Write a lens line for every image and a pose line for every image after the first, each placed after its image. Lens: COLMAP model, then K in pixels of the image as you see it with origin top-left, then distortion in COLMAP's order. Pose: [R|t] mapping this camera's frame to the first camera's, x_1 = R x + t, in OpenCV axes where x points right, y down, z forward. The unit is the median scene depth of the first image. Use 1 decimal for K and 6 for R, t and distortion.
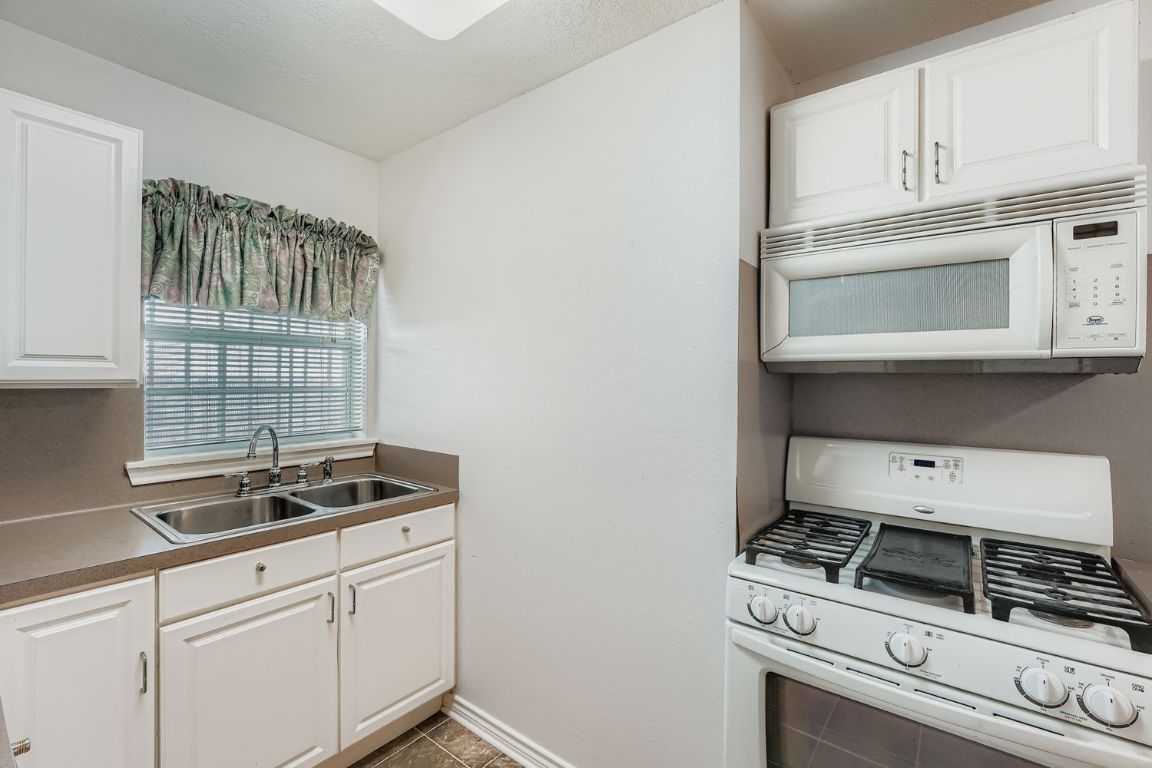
lens RADIAL K [[488.3, 0, 578.9], [0, 488.3, 371.4], [0, 0, 1]] dist [-0.000694, 0.000043]
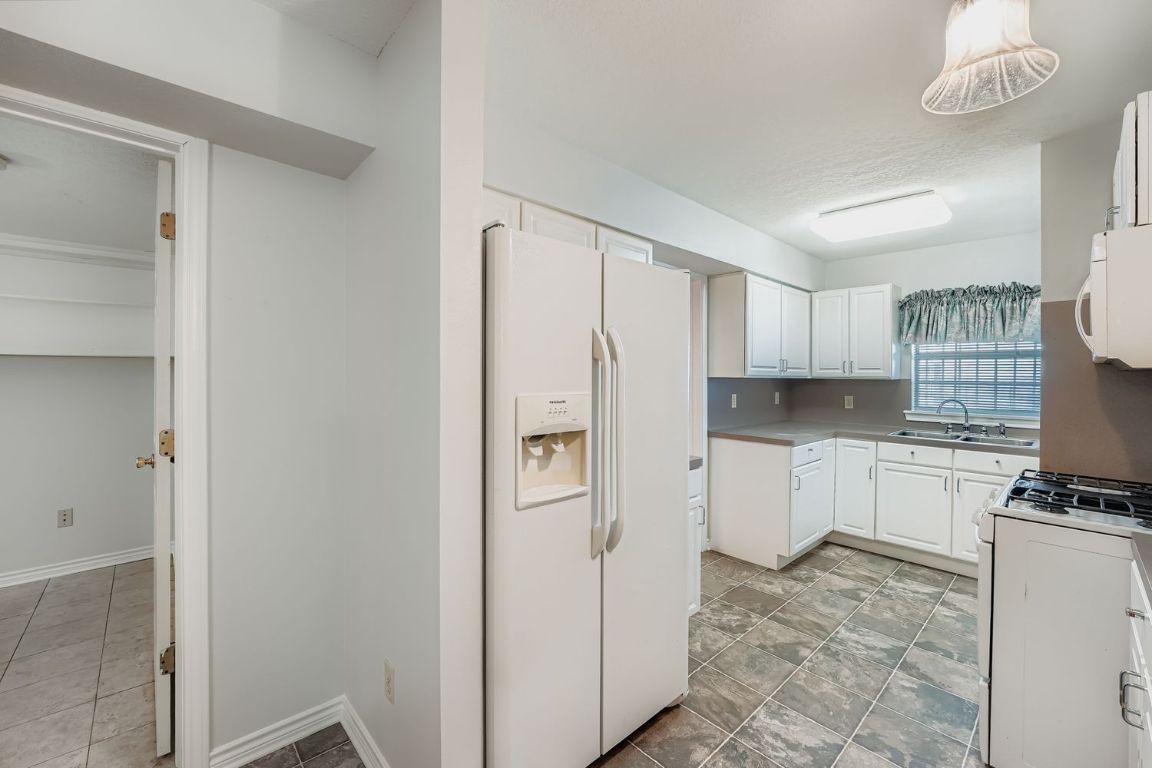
lens RADIAL K [[470.6, 0, 578.4], [0, 470.6, 377.5], [0, 0, 1]] dist [-0.002079, 0.000067]
pose [[-0.168583, 0.000248, -0.985687, 1.446235], [0.000503, 1.000000, 0.000166, 0.015498], [0.985687, -0.000468, -0.168583, -0.191489]]
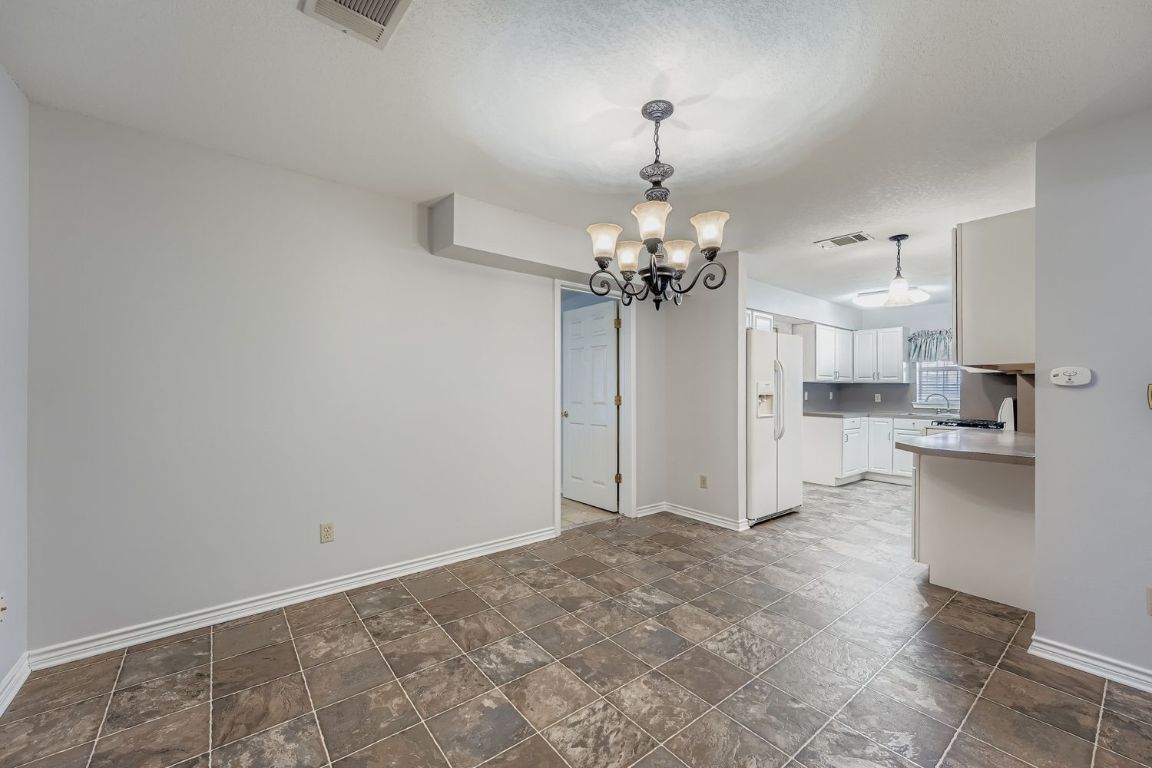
lens RADIAL K [[451.3, 0, 579.8], [0, 451.3, 388.5], [0, 0, 1]] dist [0.002643, 0.000751]
pose [[-0.248896, -0.006223, -0.968510, 2.943948], [-0.001054, 0.999981, -0.006154, 0.082906], [0.968530, -0.000511, -0.248898, -0.649047]]
